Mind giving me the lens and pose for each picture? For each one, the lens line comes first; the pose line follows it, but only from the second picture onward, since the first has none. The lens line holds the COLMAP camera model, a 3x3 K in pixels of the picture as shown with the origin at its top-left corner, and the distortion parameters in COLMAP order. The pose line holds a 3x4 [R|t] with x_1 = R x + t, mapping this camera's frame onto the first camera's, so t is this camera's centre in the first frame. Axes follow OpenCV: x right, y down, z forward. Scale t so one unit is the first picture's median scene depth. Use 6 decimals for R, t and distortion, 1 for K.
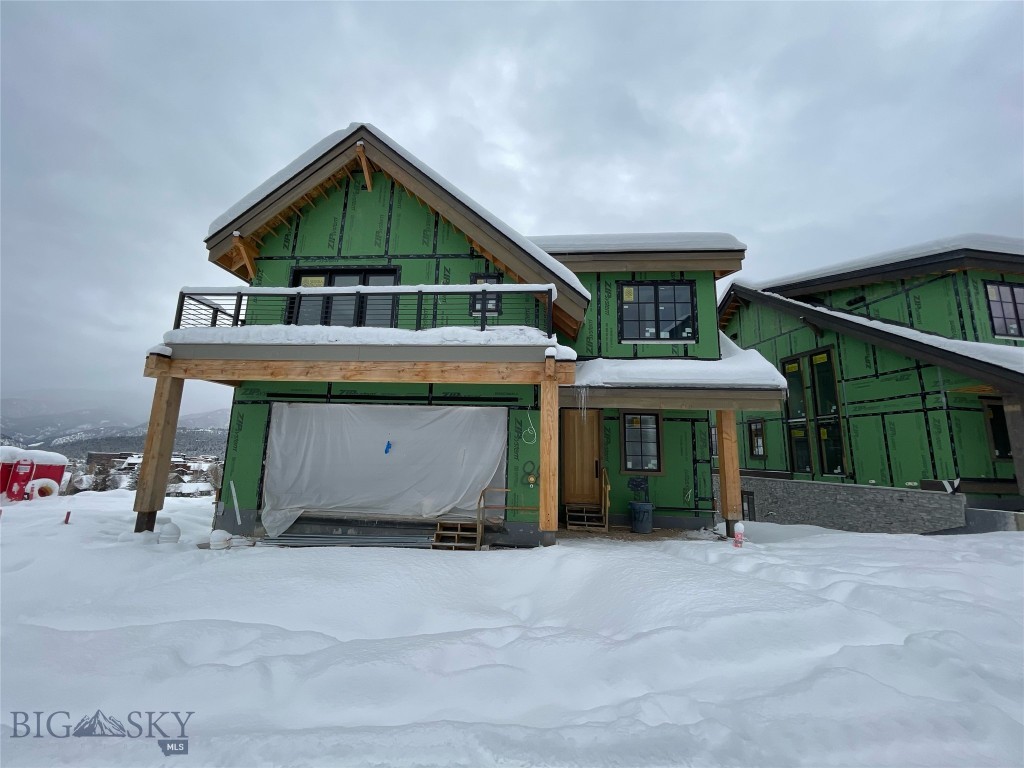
lens RADIAL K [[414.7, 0, 502.3], [0, 414.7, 387.0], [0, 0, 1]] dist [-0.003749, 0.000561]
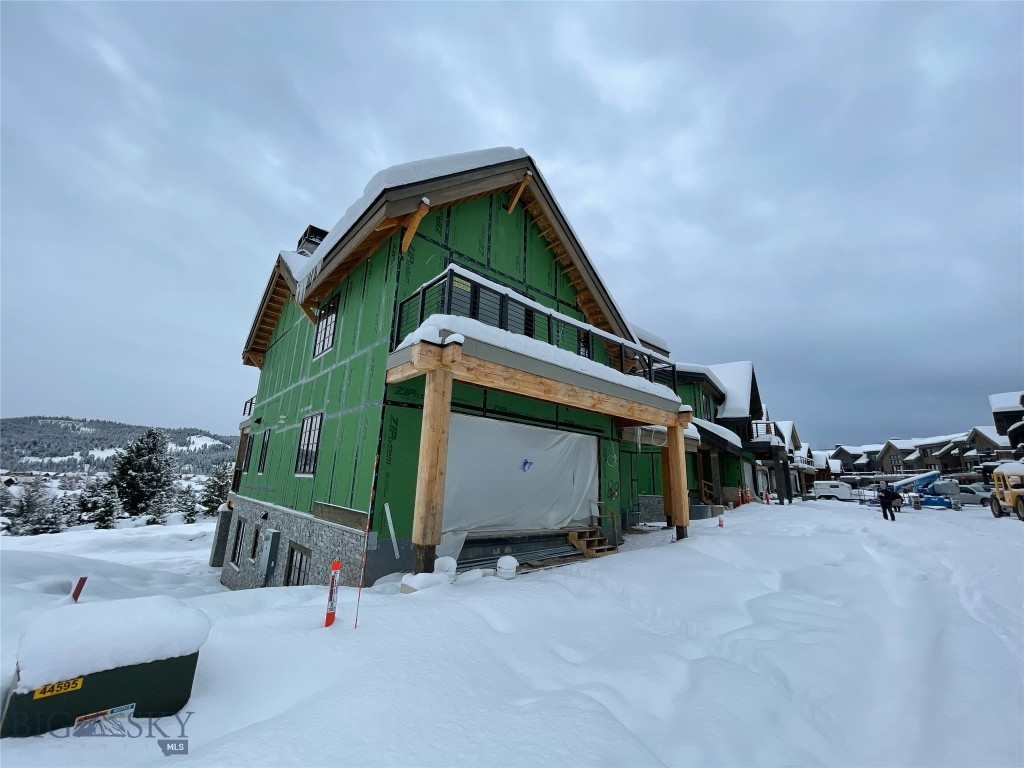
lens RADIAL K [[414.7, 0, 502.9], [0, 414.7, 387.1], [0, 0, 1]] dist [-0.003749, 0.000561]
pose [[0.696864, 0.161189, 0.698856, -1.052218], [-0.135888, 0.986442, -0.092019, 0.051986], [-0.704213, -0.030841, 0.709319, 0.288893]]
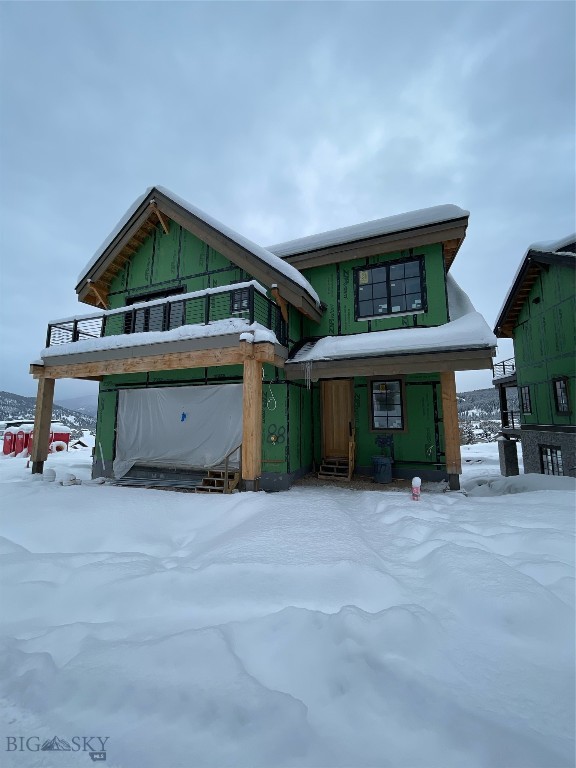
lens RADIAL K [[311.0, 0, 290.7], [0, 311.0, 379.4], [0, 0, 1]] dist [-0.003749, 0.000561]
pose [[0.952594, -0.069258, -0.296258, 0.374719], [0.079421, 0.996590, 0.022393, 0.024330], [0.293697, -0.044860, 0.954845, 0.110425]]
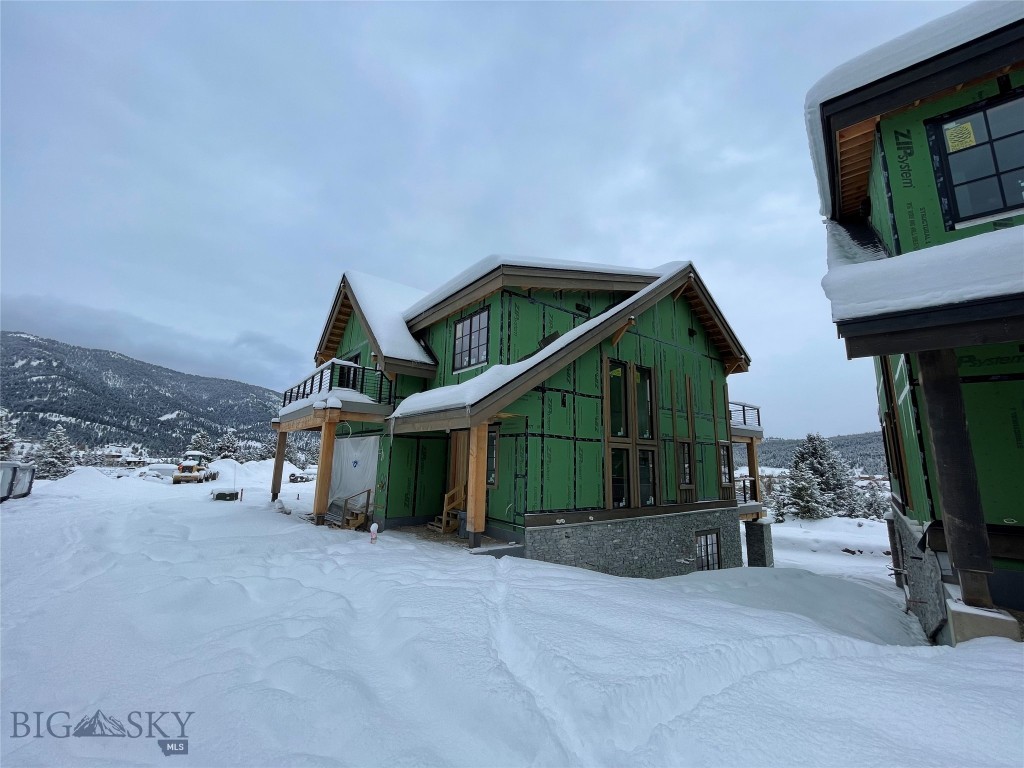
lens RADIAL K [[414.7, 0, 503.9], [0, 414.7, 388.0], [0, 0, 1]] dist [-0.003749, 0.000561]
pose [[0.669821, -0.137256, -0.729727, 1.313017], [0.115337, 0.990071, -0.080357, 0.047406], [0.733510, -0.030340, 0.679001, 0.318269]]
